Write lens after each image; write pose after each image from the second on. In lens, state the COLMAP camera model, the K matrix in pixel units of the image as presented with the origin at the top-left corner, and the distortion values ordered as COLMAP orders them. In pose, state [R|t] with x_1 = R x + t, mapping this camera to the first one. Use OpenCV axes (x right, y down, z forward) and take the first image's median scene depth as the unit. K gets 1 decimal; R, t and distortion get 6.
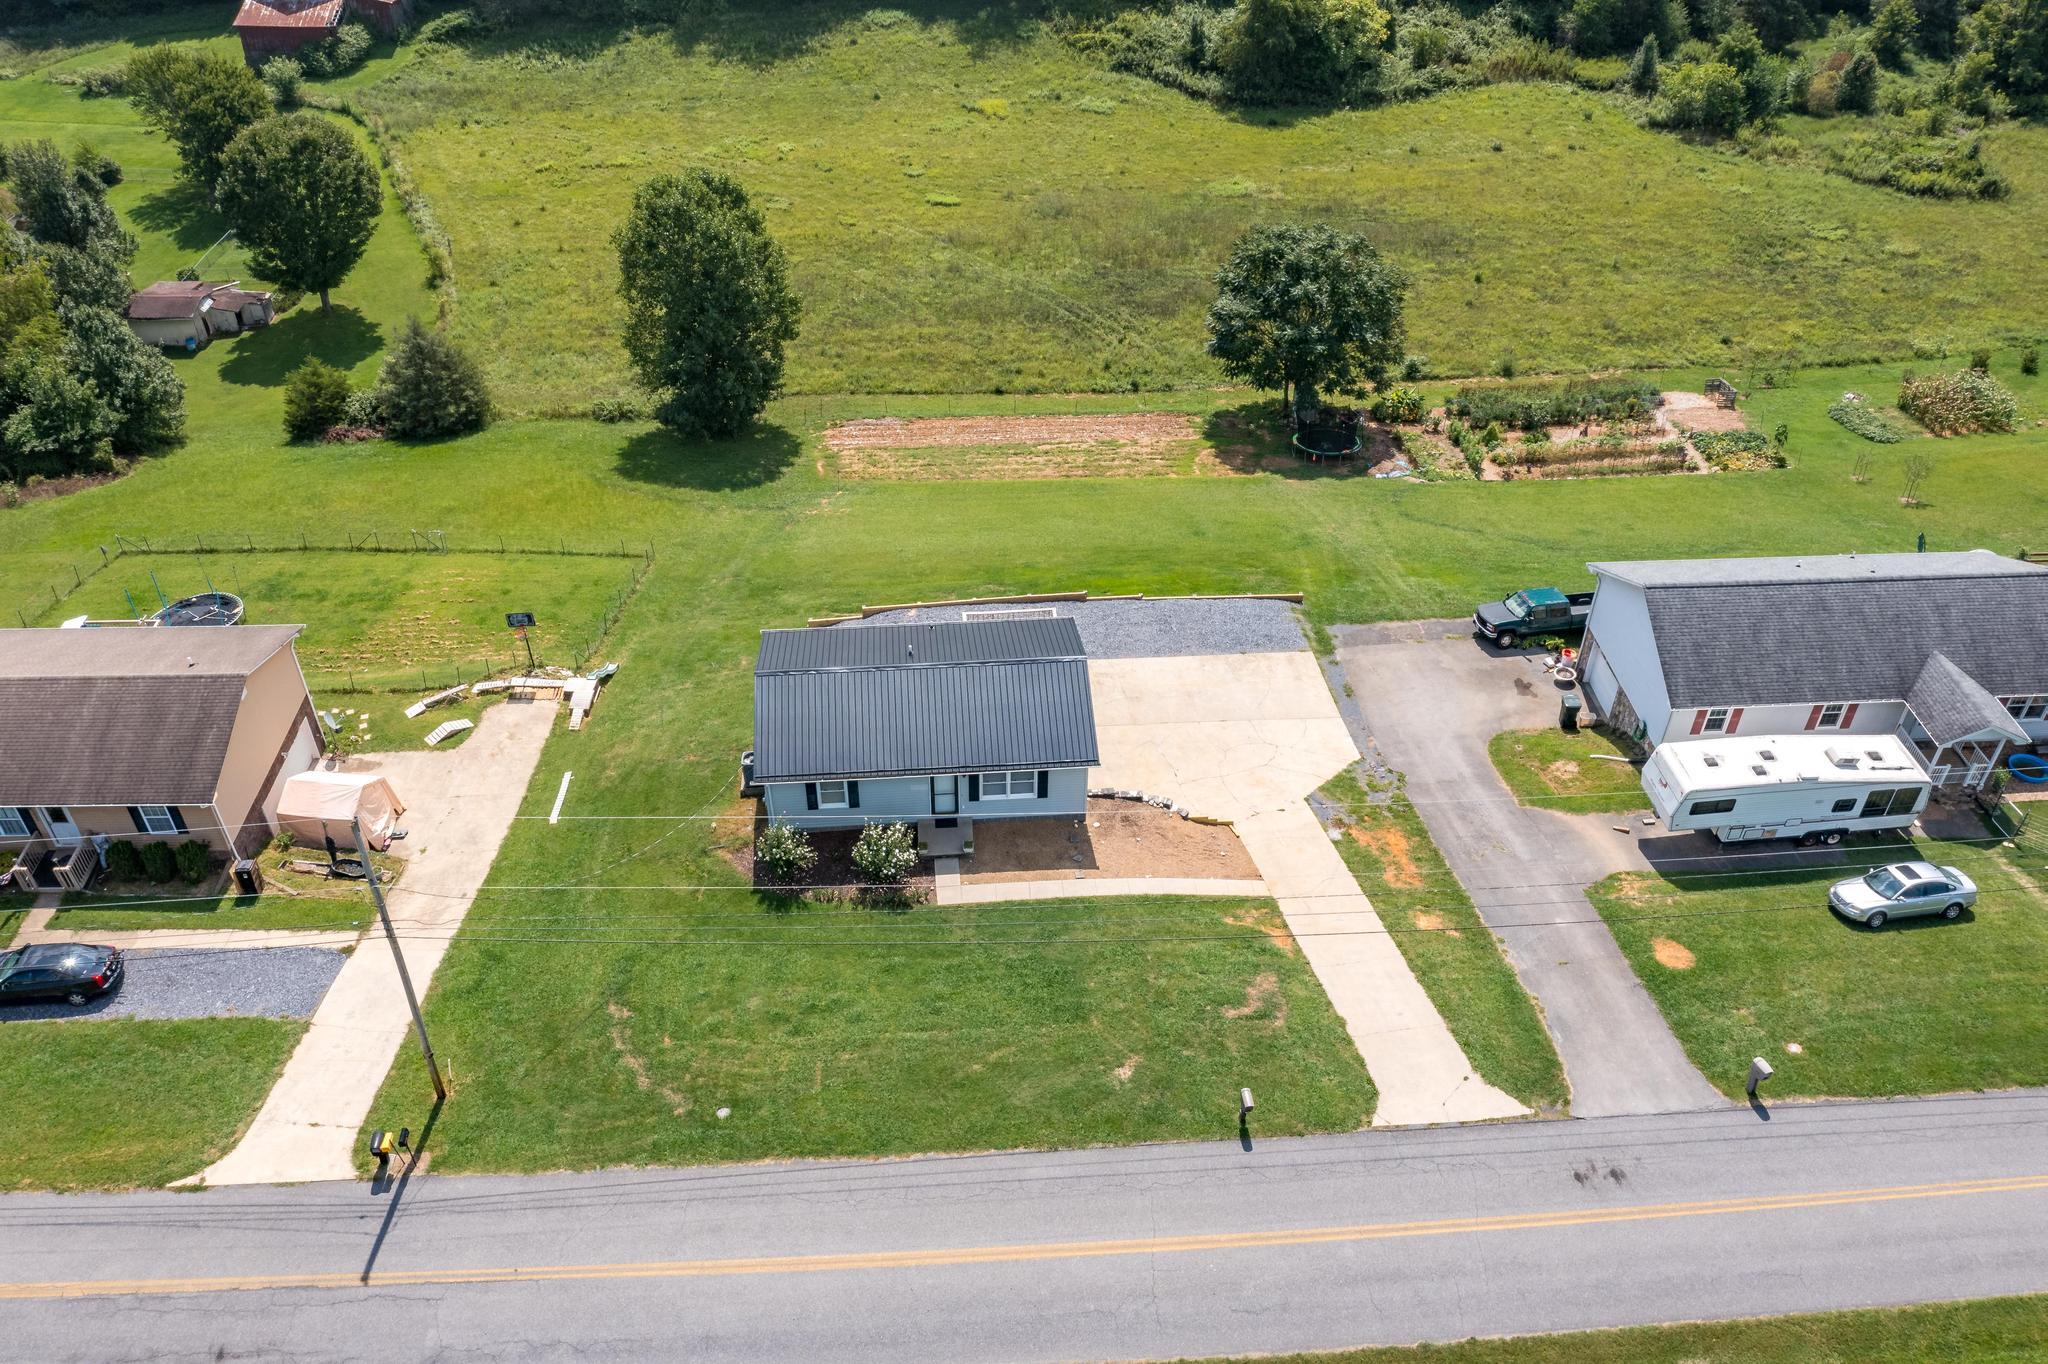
lens RADIAL K [[1602.7, 0, 1010.7], [0, 1602.7, 672.0], [0, 0, 1]] dist [-0.036041, -0.002226]
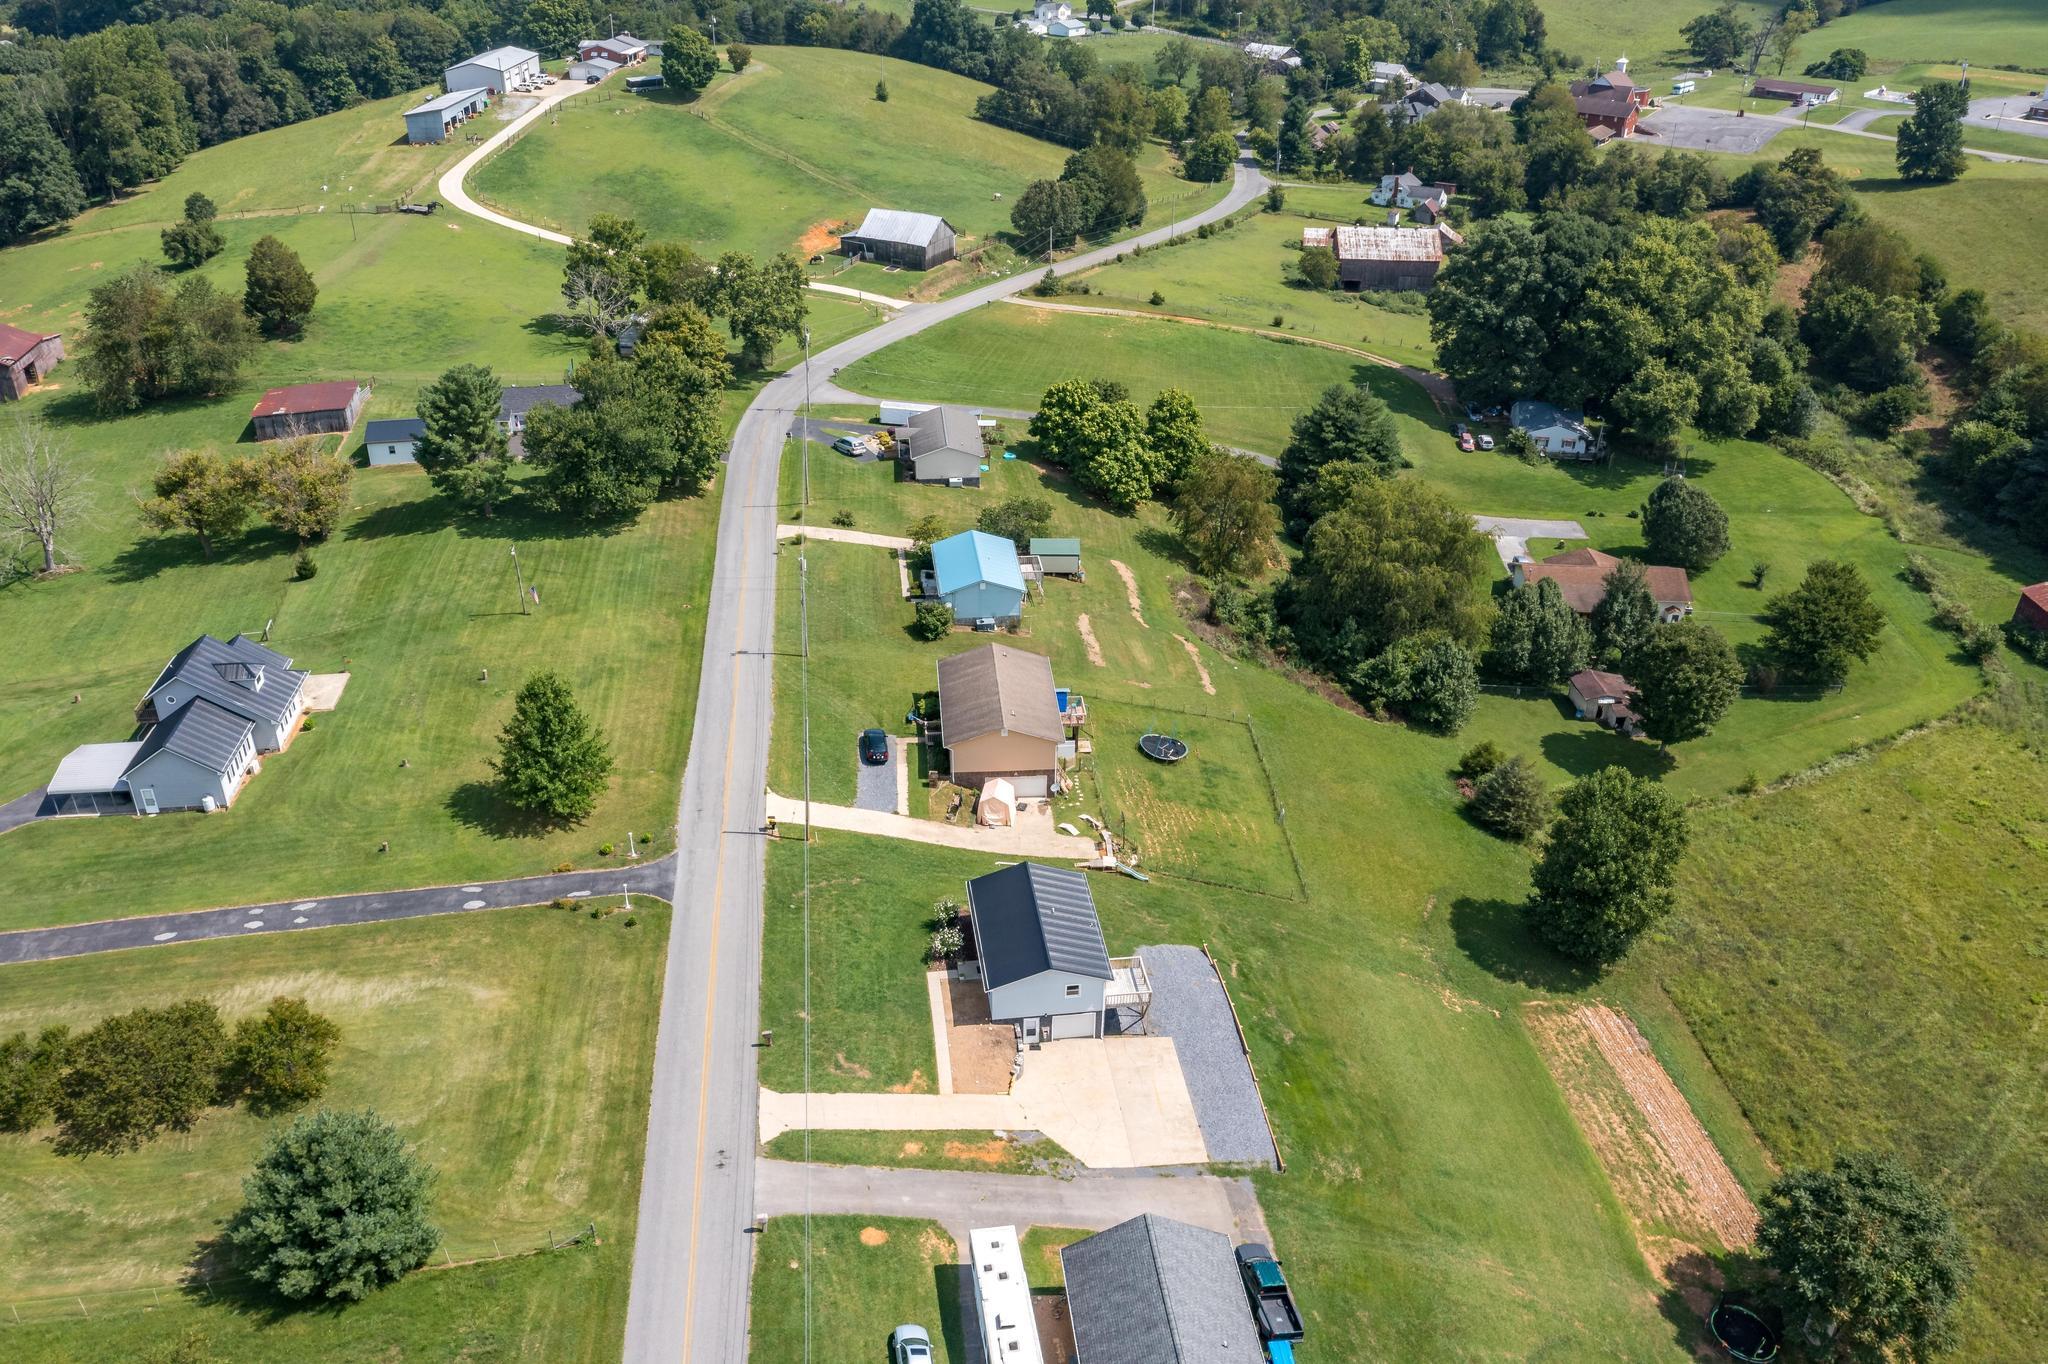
lens RADIAL K [[1603.7, 0, 1009.3], [0, 1603.7, 676.5], [0, 0, 1]] dist [-0.034489, 0.000141]
pose [[0.049006, 0.483992, -0.873699, 1.331644], [-0.635081, 0.690246, 0.346745, -0.758586], [0.770889, 0.537877, 0.341200, 0.160730]]
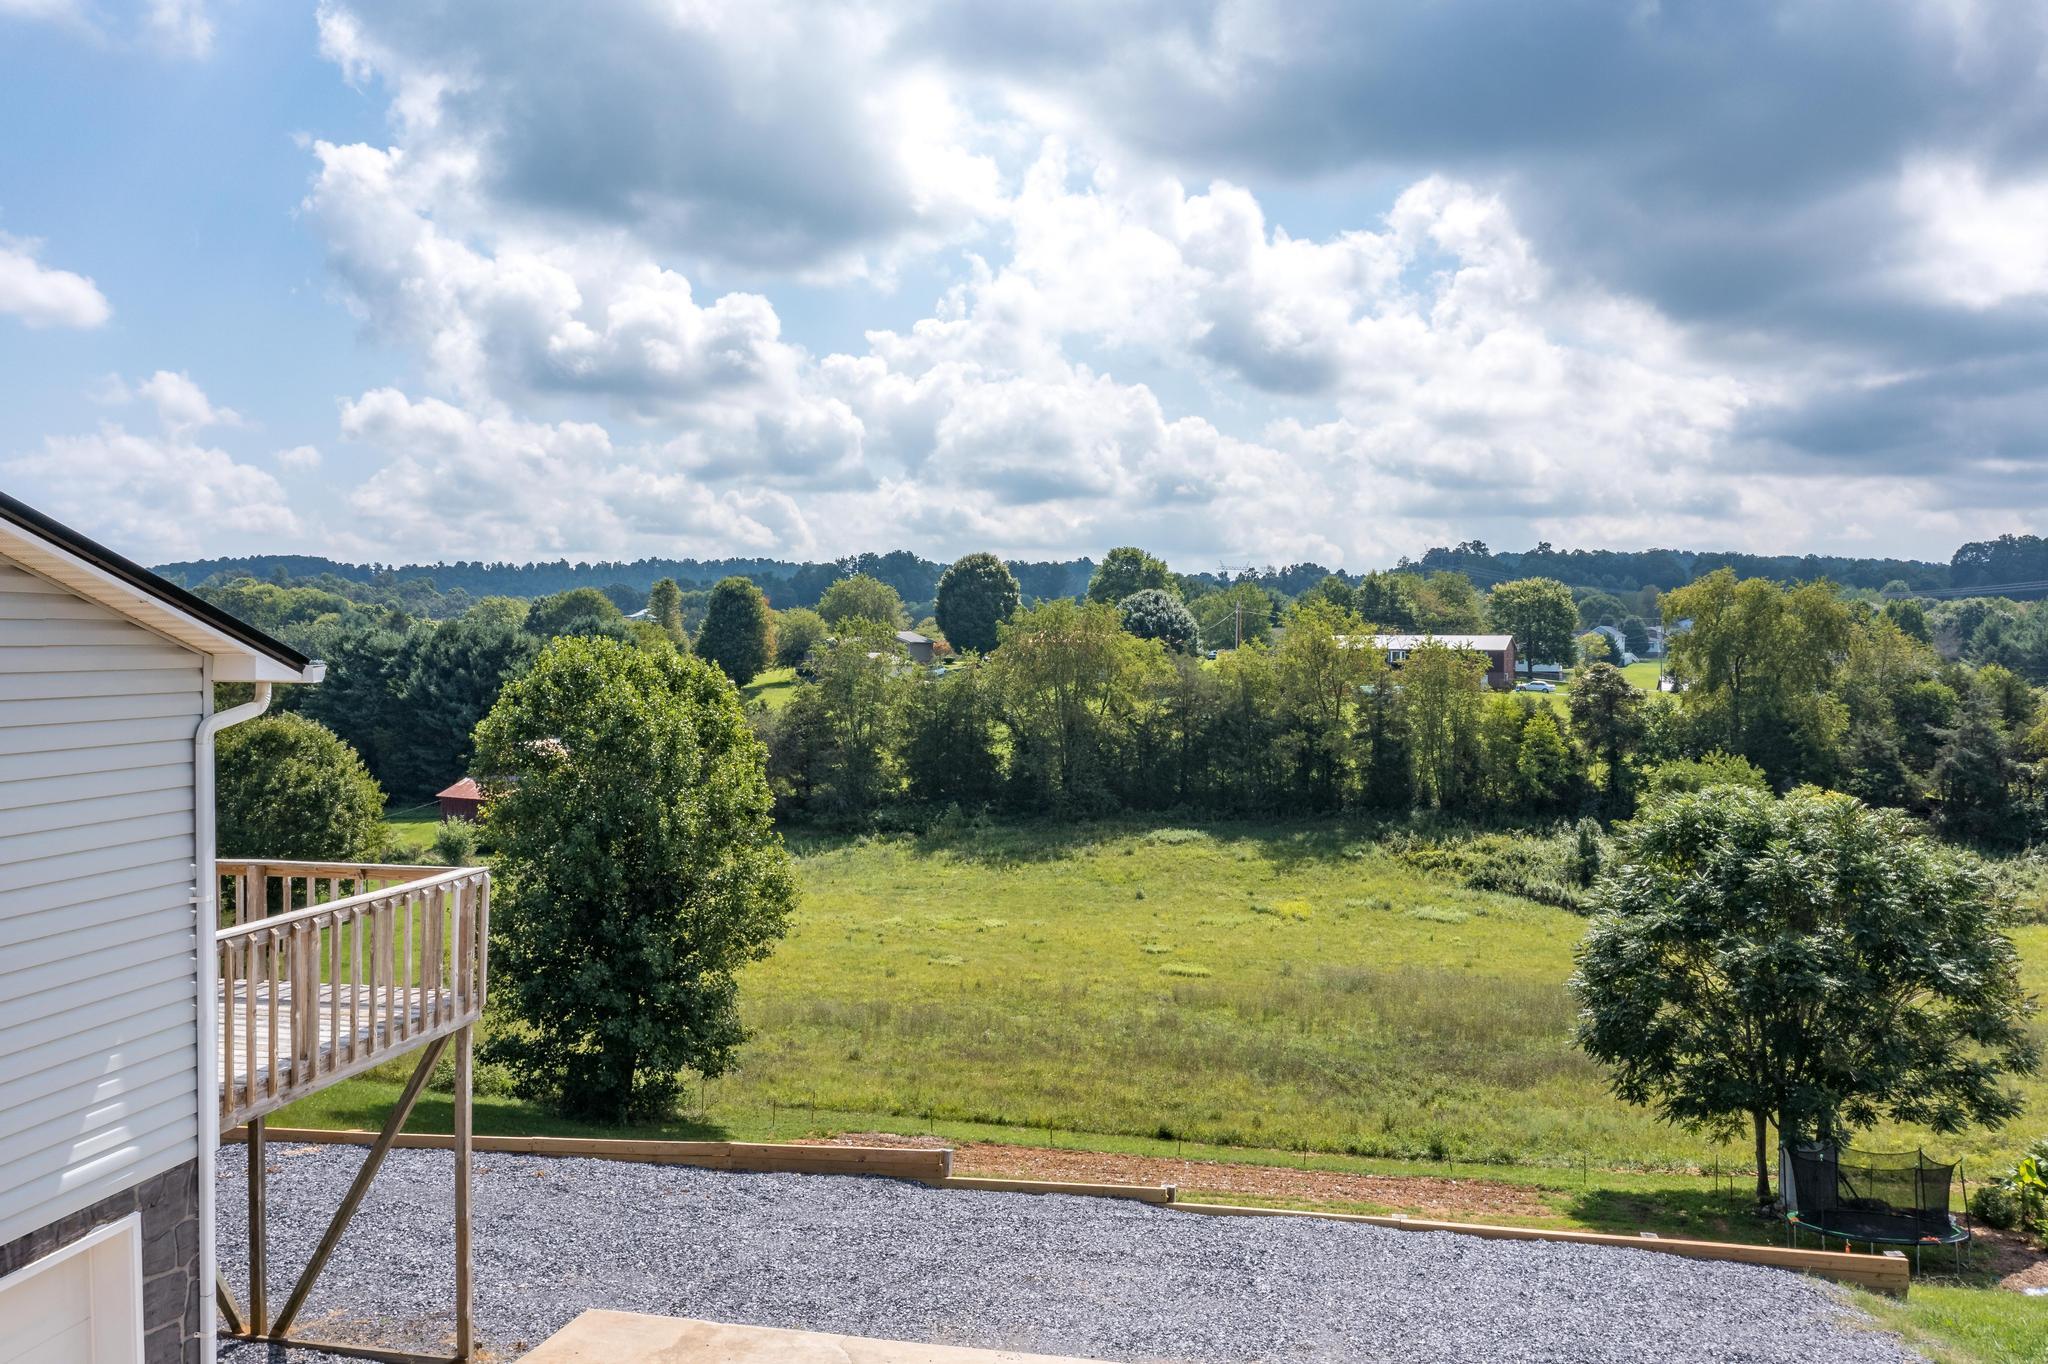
lens RADIAL K [[1602.7, 0, 1010.7], [0, 1602.7, 672.0], [0, 0, 1]] dist [-0.036041, -0.002226]
pose [[0.964528, 0.006719, -0.263895, 0.139851], [-0.169102, 0.783362, -0.598120, 0.044264], [0.202707, 0.621529, 0.756711, 0.883305]]
